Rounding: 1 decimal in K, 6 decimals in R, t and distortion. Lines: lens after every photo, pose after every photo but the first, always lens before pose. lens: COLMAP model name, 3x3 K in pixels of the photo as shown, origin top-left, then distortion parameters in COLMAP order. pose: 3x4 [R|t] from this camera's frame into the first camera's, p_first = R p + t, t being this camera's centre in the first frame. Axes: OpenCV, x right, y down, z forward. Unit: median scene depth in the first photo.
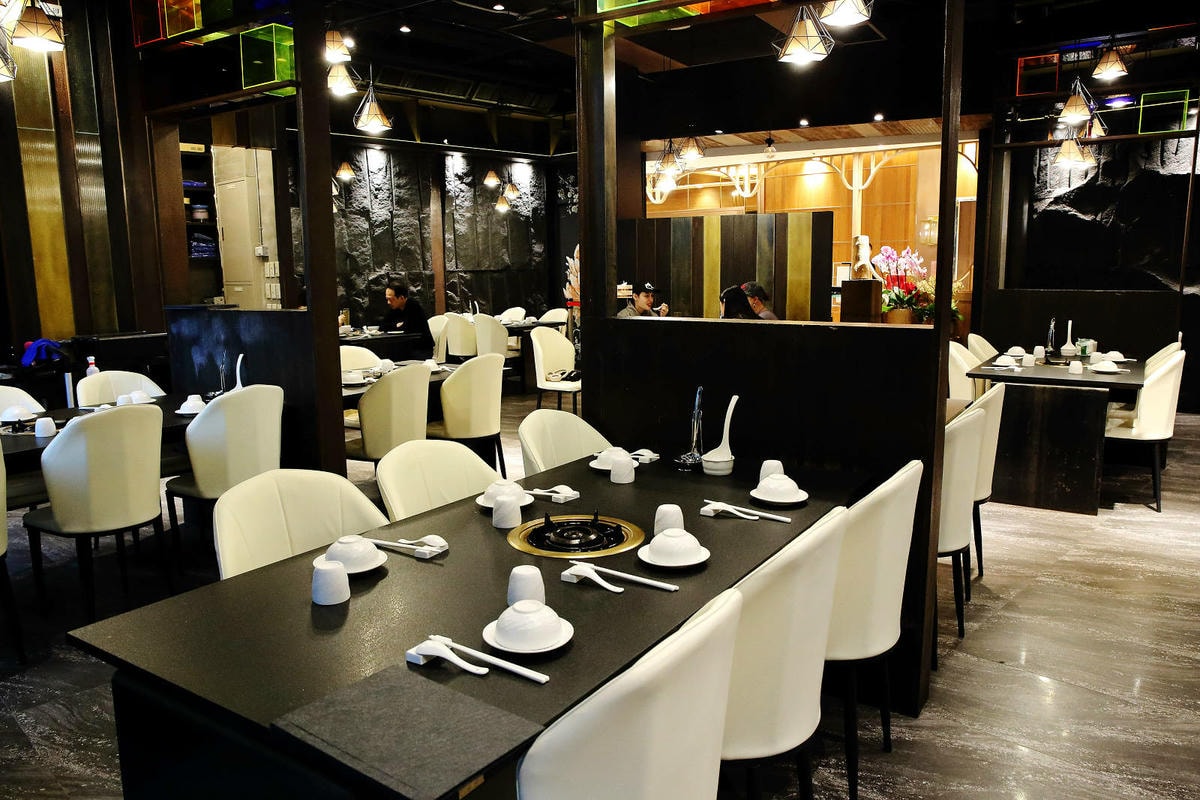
lens RADIAL K [[852.2, 0, 600.0], [0, 852.2, 400.0], [0, 0, 1]] dist [-0.005128, -0.002397]
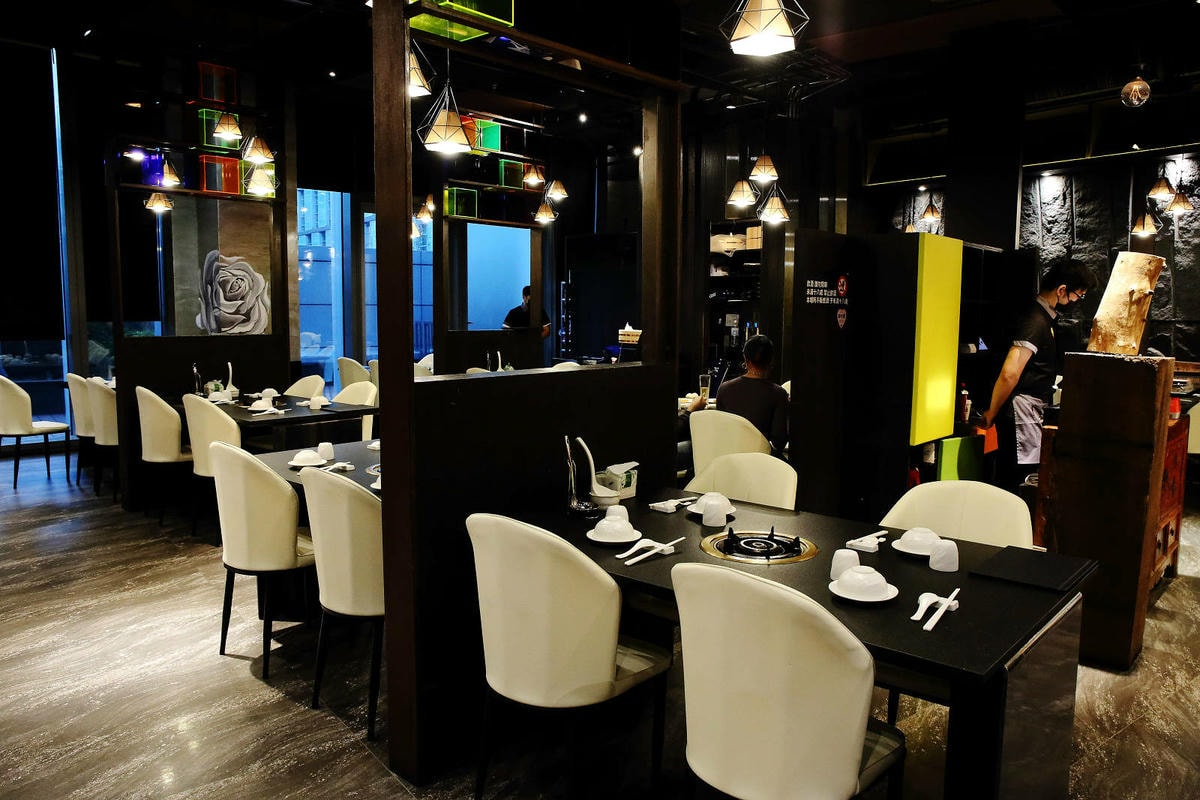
lens RADIAL K [[852.2, 0, 600.0], [0, 852.2, 400.0], [0, 0, 1]] dist [-0.005128, -0.002397]
pose [[-0.156402, 0.117981, -0.980622, 0.666892], [-0.161819, 0.976364, 0.143278, -0.122543], [0.974347, 0.181092, -0.133613, 0.706204]]
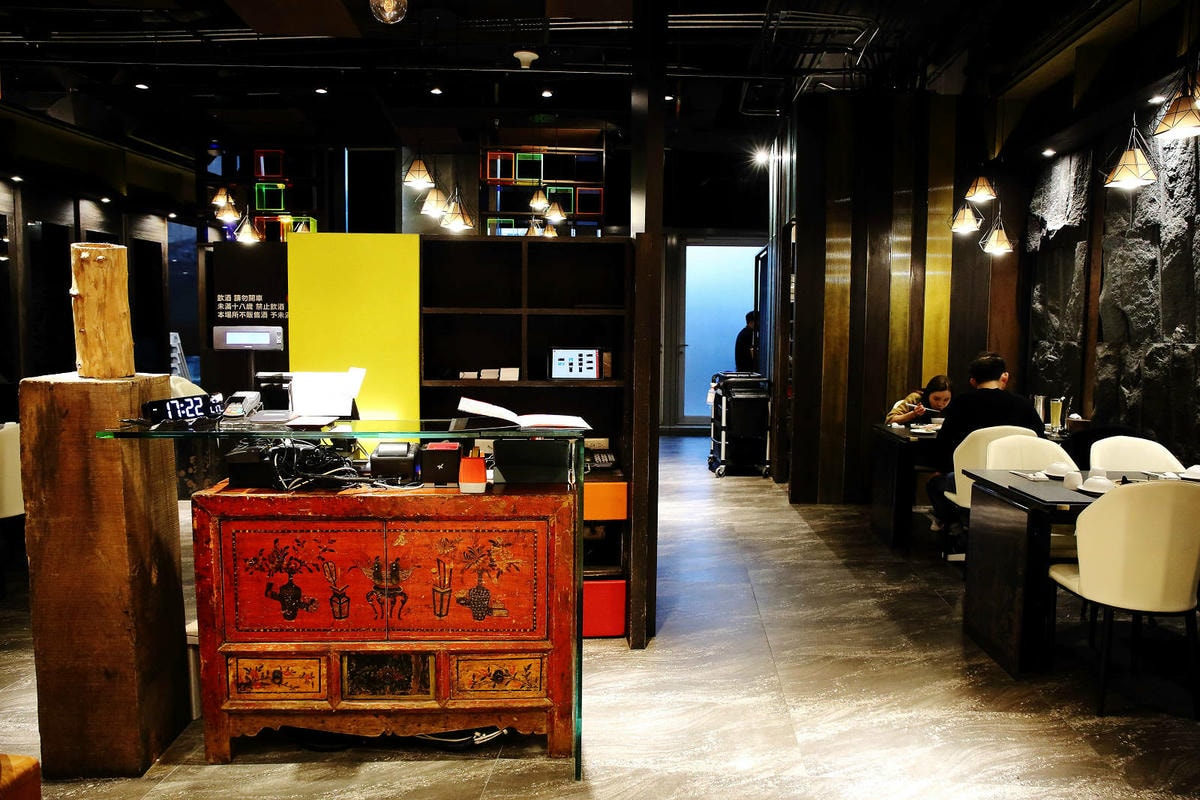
lens RADIAL K [[765.5, 0, 600.0], [0, 765.5, 400.0], [0, 0, 1]] dist [-0.000002, 0.000307]
pose [[-0.796803, 0.058685, -0.601383, 0.286384], [-0.090682, 0.972386, 0.215038, -0.187476], [0.597396, 0.225878, -0.769479, 1.176040]]
